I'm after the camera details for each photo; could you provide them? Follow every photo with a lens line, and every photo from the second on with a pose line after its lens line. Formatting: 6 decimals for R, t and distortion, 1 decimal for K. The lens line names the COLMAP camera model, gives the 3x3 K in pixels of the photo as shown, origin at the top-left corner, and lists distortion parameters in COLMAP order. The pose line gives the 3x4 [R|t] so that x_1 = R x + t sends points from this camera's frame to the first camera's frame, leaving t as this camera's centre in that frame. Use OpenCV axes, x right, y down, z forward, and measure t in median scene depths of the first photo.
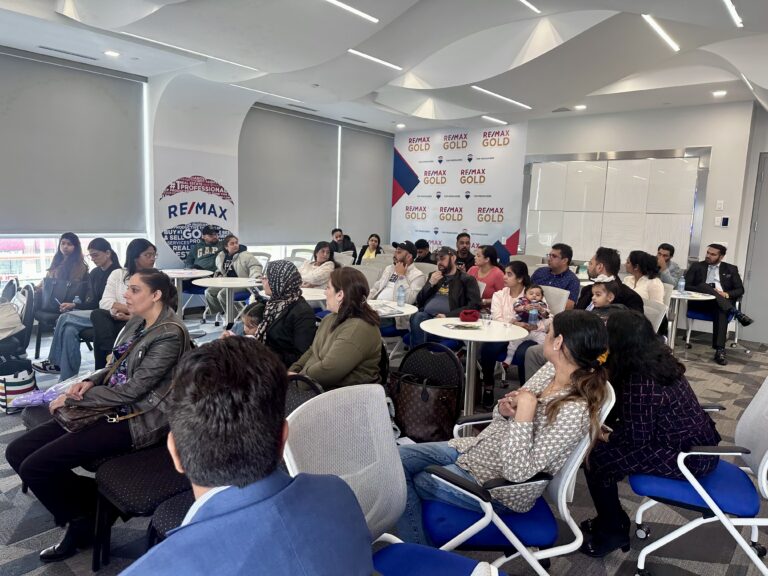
lens RADIAL K [[538.0, 0, 384.0], [0, 538.0, 290.6], [0, 0, 1]] dist [0.029908, -0.052030]
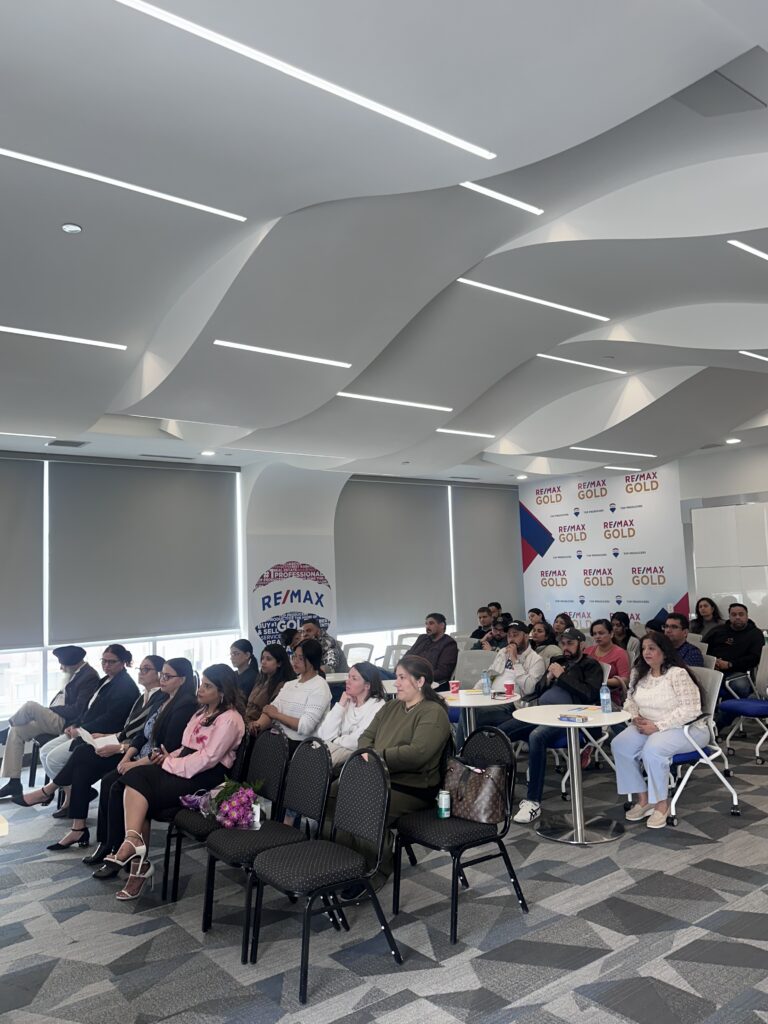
lens RADIAL K [[803.2, 0, 372.8], [0, 803.2, 509.3], [0, 0, 1]] dist [0.030122, -0.049103]
pose [[0.967644, -0.094303, -0.234033, 0.112892], [0.042110, 0.974880, -0.218714, 0.005019], [0.248780, 0.201782, 0.947308, -0.268587]]
